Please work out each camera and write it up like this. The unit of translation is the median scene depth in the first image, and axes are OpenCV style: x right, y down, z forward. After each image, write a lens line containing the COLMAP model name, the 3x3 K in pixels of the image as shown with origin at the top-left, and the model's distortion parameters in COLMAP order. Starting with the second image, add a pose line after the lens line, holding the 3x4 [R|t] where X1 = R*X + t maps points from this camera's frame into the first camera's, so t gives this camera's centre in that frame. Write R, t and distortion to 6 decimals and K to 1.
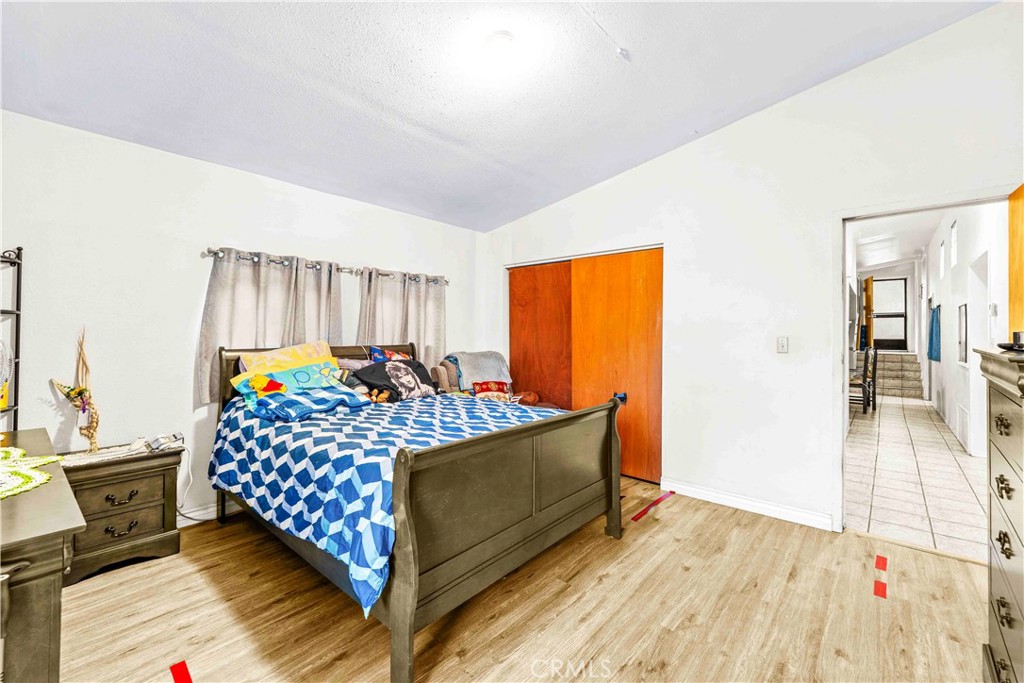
lens RADIAL K [[418.2, 0, 510.5], [0, 418.2, 331.2], [0, 0, 1]] dist [-0.000304, -0.000090]
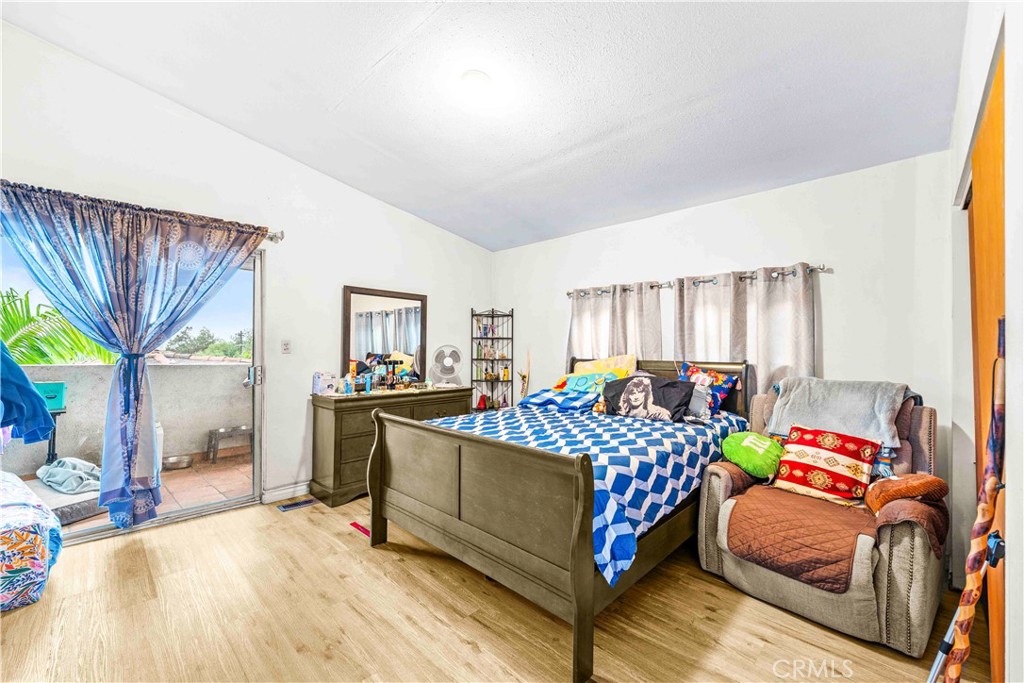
lens RADIAL K [[414.0, 0, 511.2], [0, 414.0, 349.0], [0, 0, 1]] dist [-0.000778, -0.000265]
pose [[-0.046949, 0.002388, -0.998894, 0.791985], [0.002820, 0.999993, 0.002258, 0.005025], [0.998893, -0.002711, -0.046956, 0.860610]]
